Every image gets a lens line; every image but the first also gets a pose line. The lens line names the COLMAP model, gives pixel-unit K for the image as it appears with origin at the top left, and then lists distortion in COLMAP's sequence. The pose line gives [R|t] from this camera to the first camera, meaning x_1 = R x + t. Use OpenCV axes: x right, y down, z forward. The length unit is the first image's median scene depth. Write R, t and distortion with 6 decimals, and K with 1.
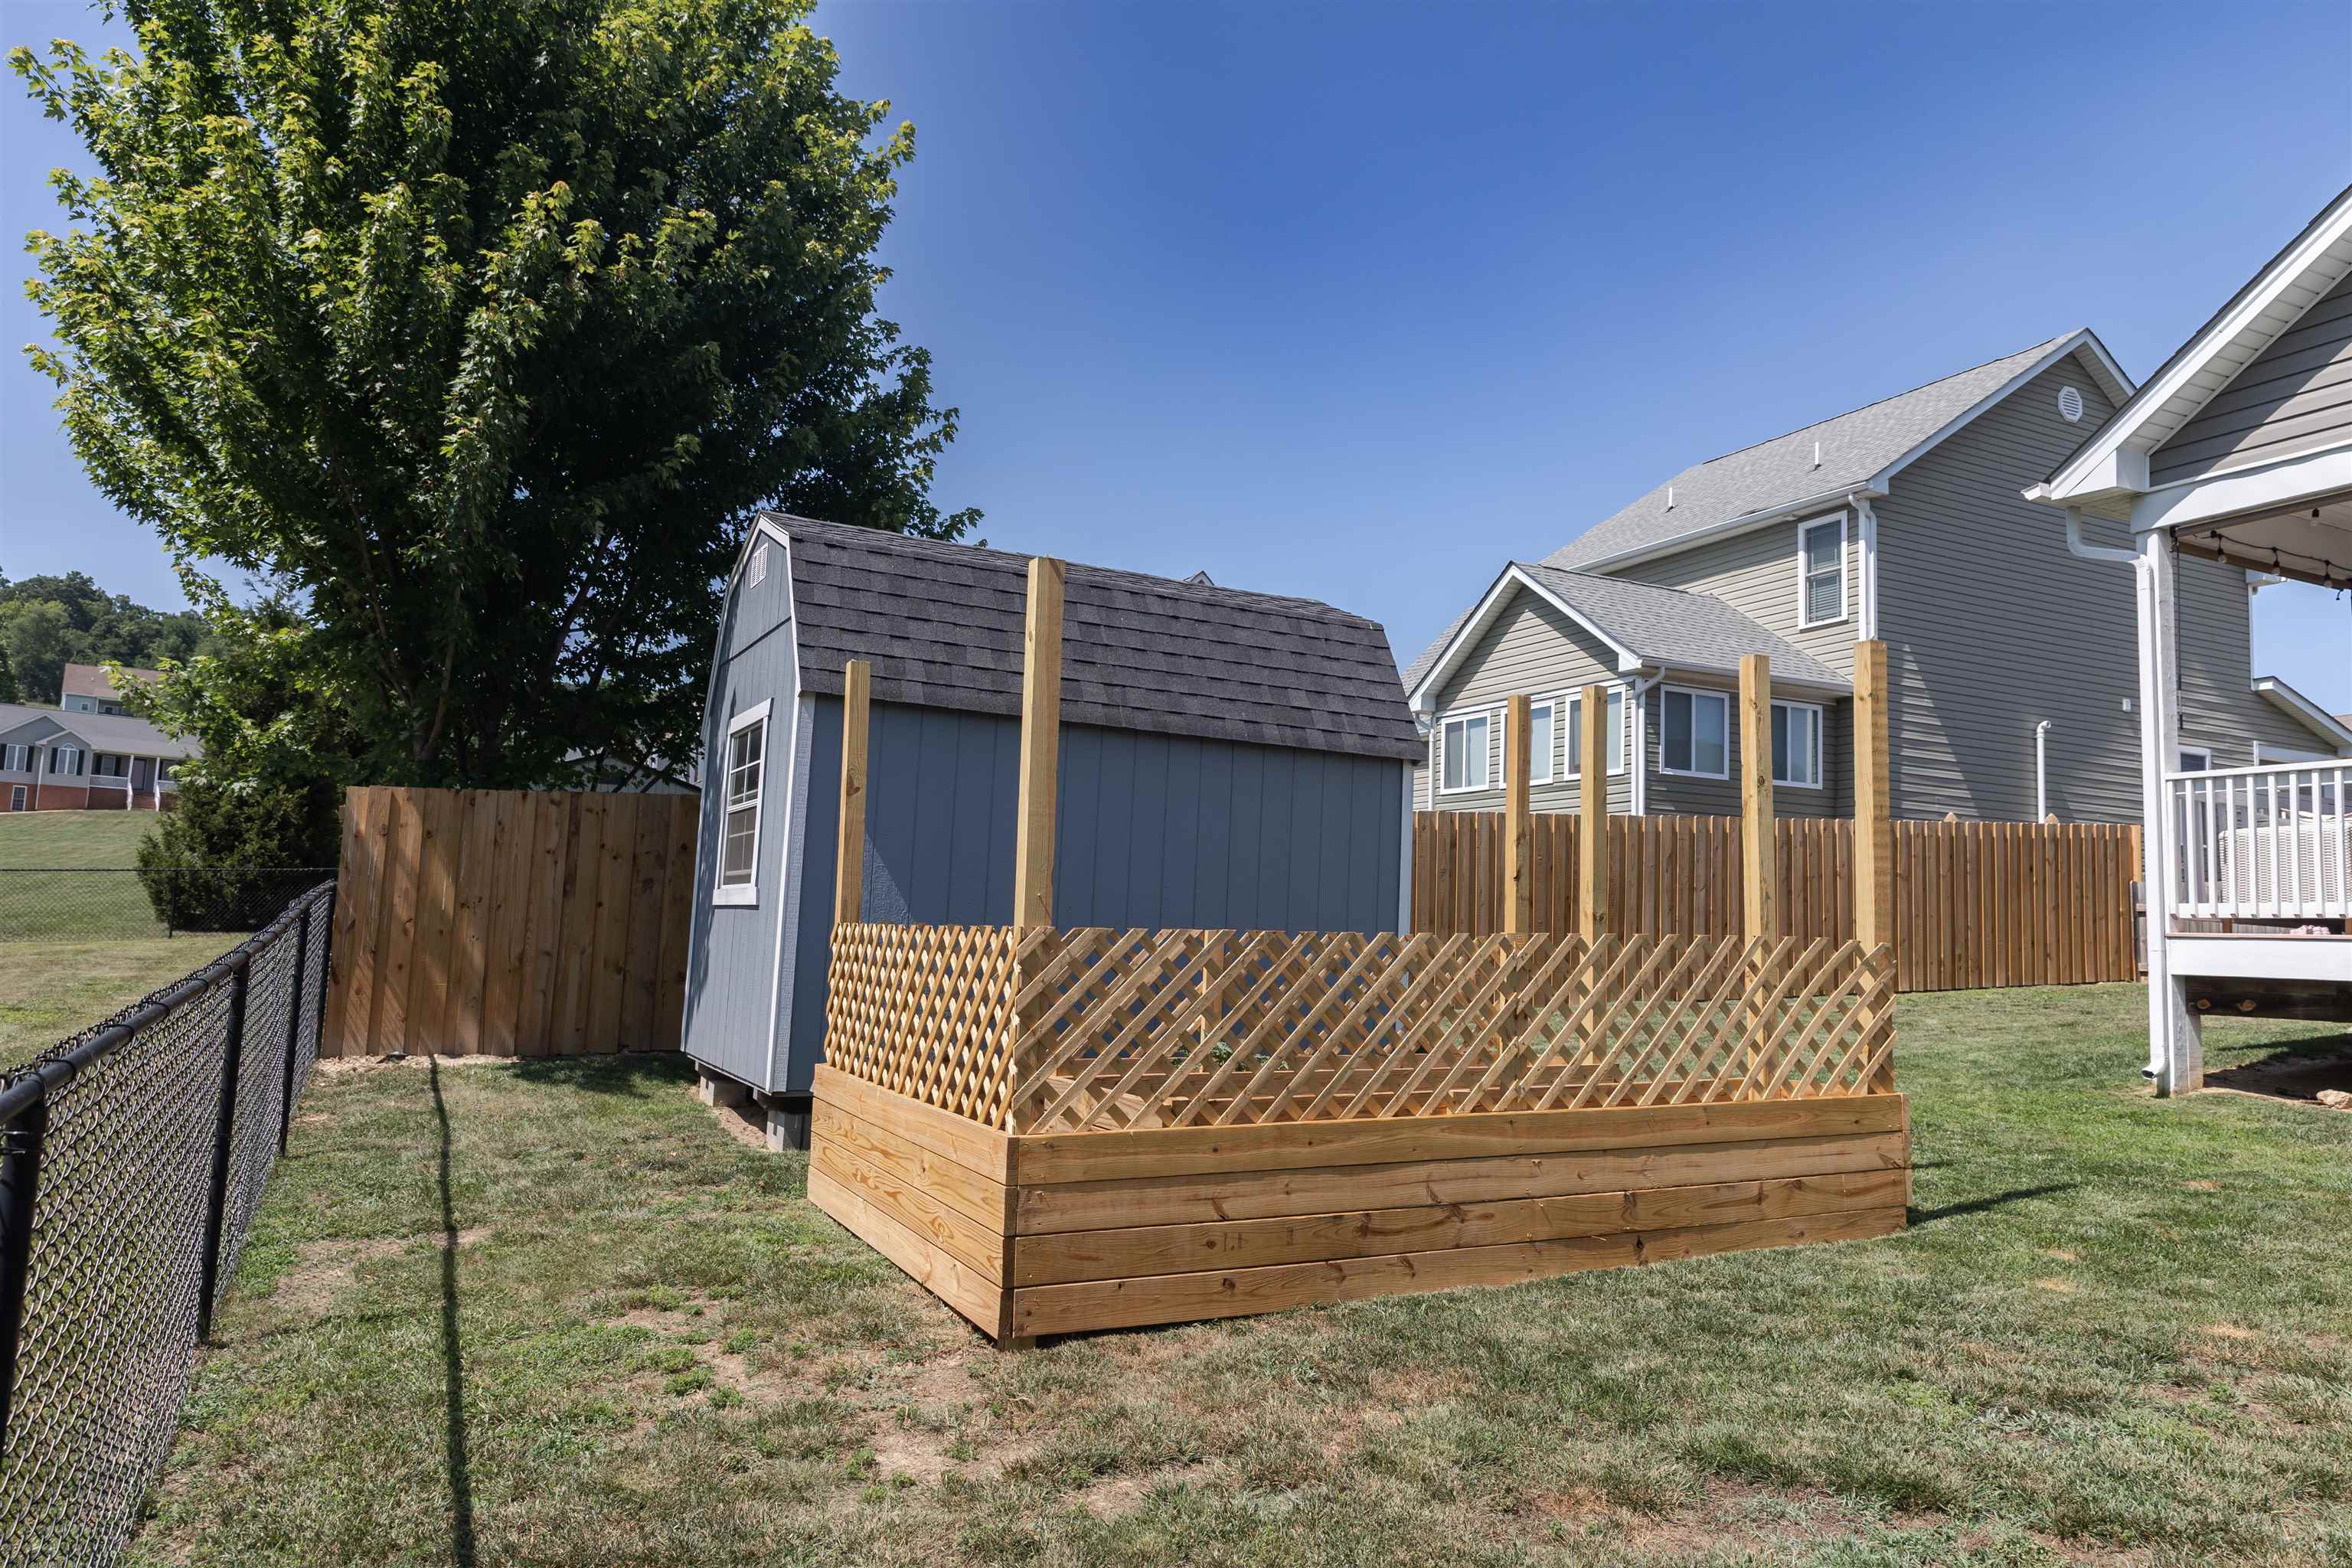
lens RADIAL K [[1566.6, 0, 1188.7], [0, 1566.6, 777.8], [0, 0, 1]] dist [0.014061, 0.000012]
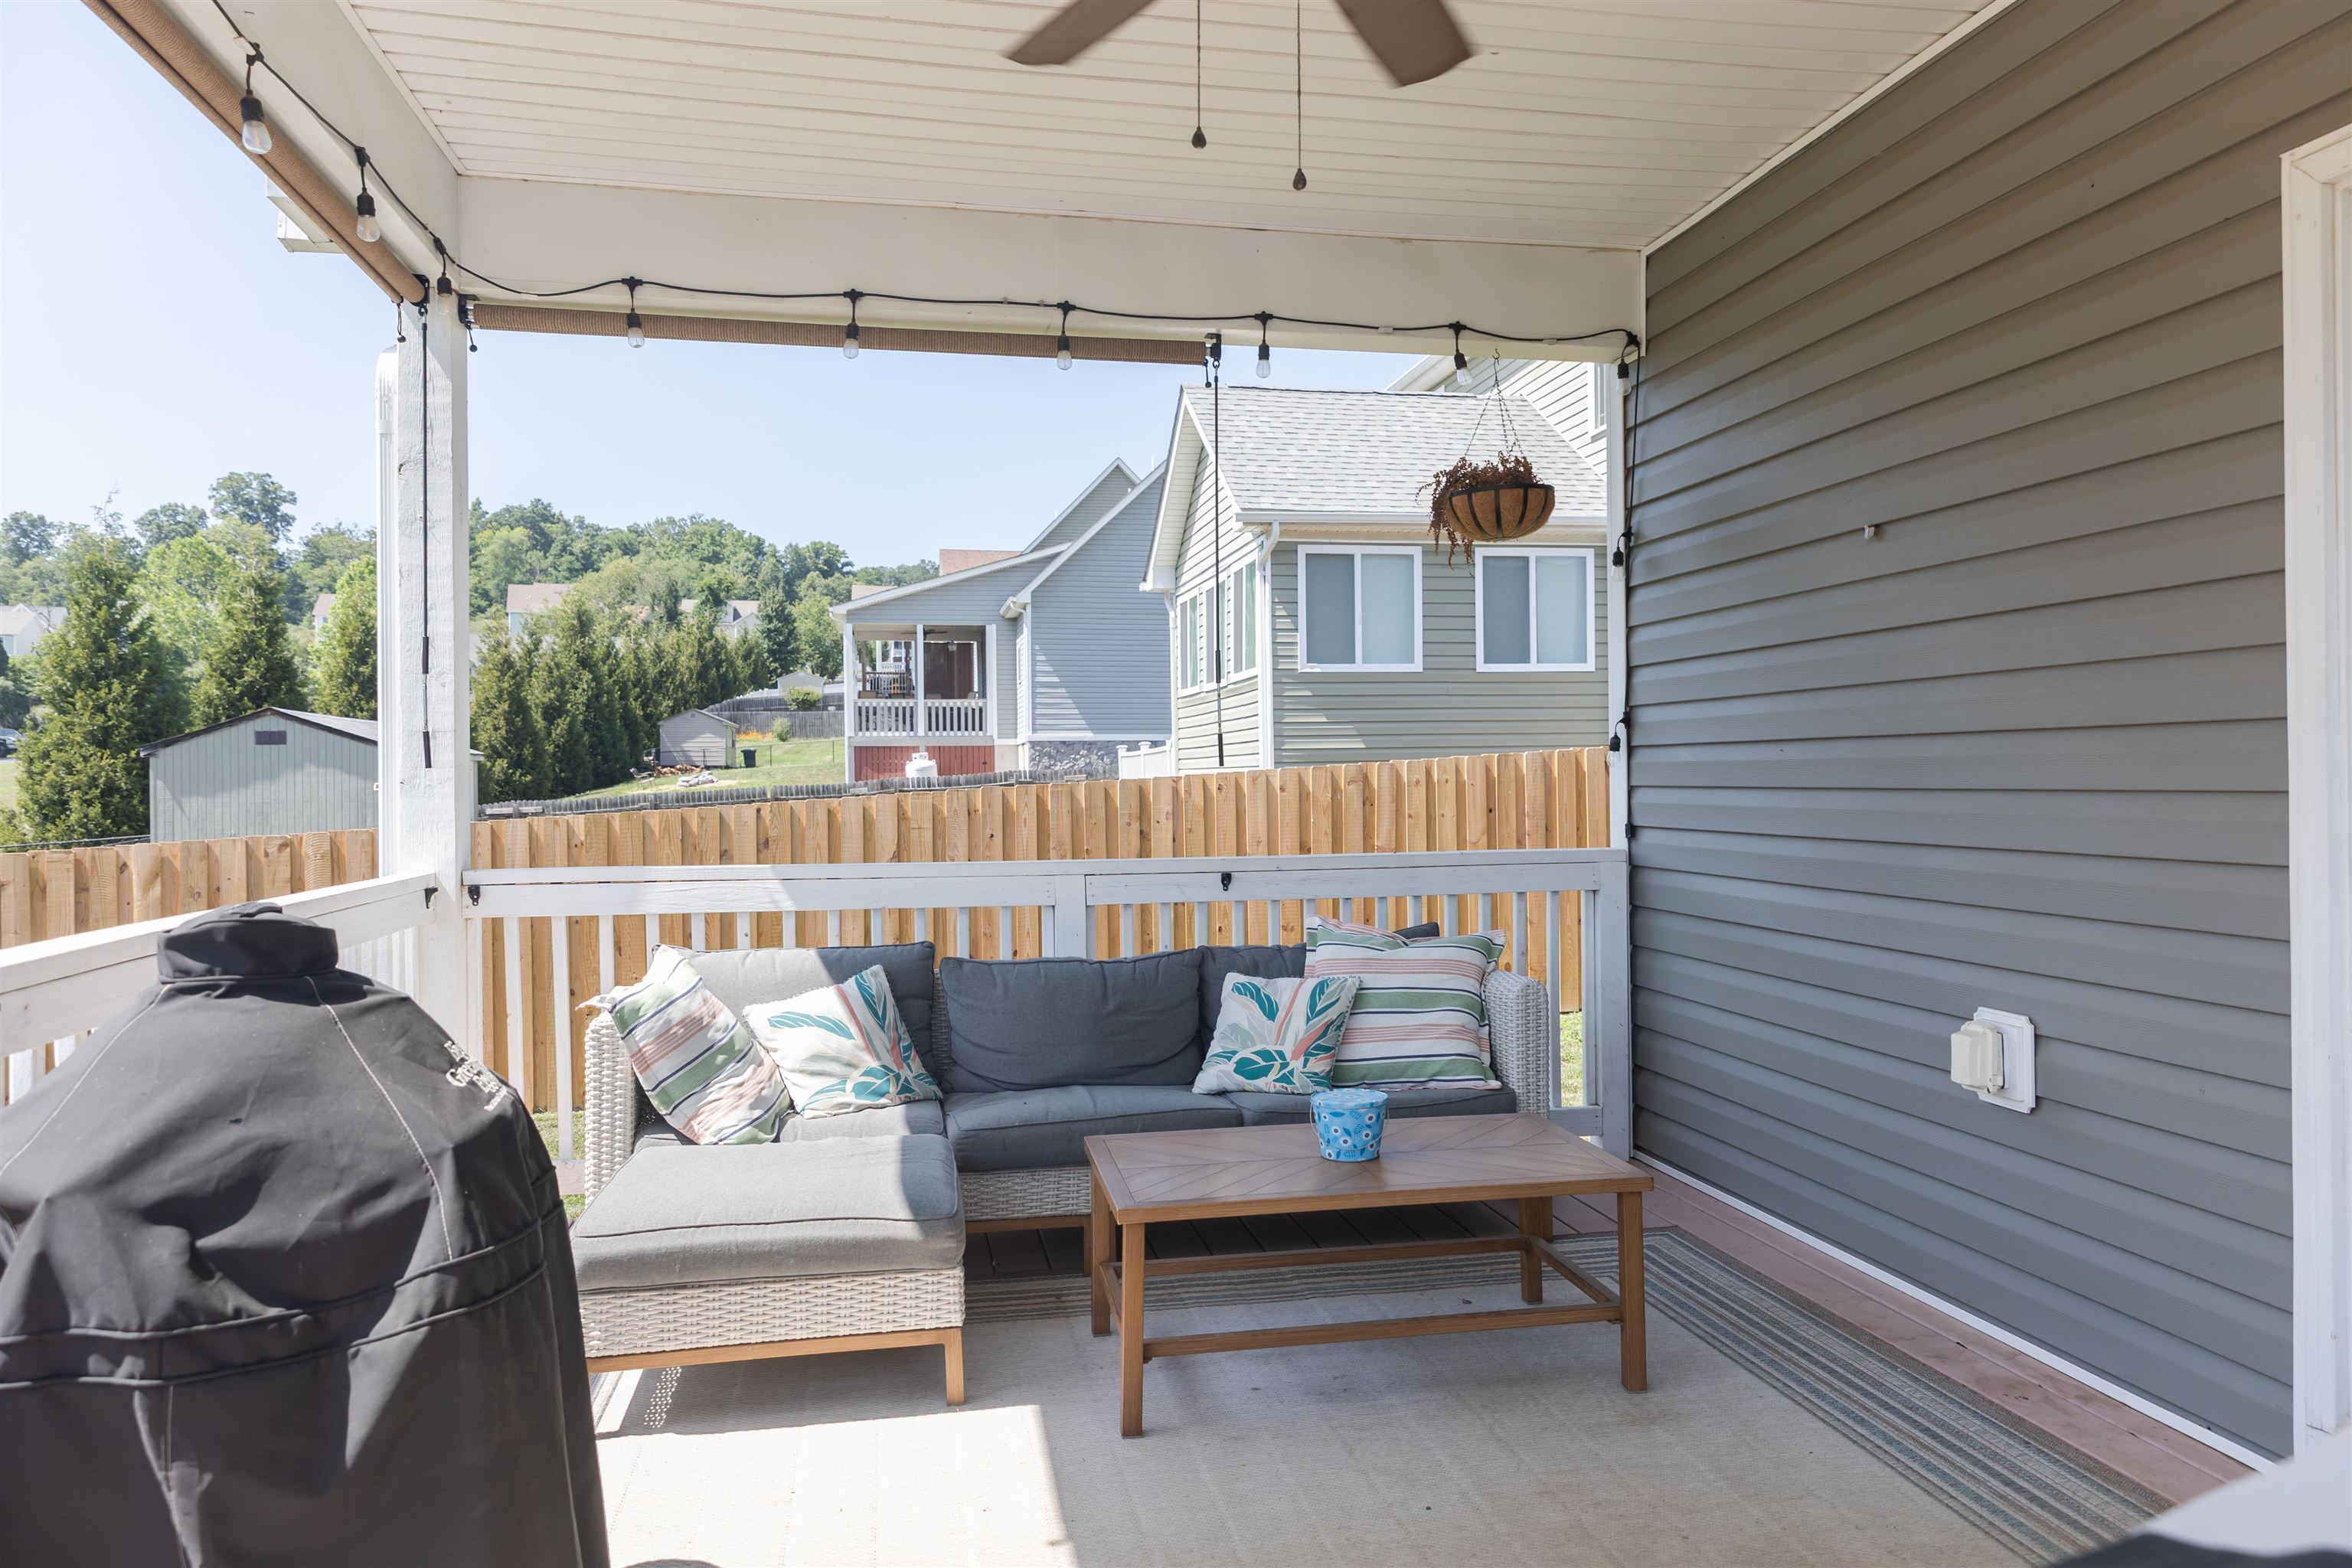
lens RADIAL K [[1566.6, 0, 1200.3], [0, 1566.6, 782.5], [0, 0, 1]] dist [0.014061, 0.000012]
pose [[0.964851, -0.047318, -0.258501, 0.558746], [0.074170, 0.992698, 0.095128, -0.030439], [0.252112, -0.110958, 0.961316, 0.382184]]
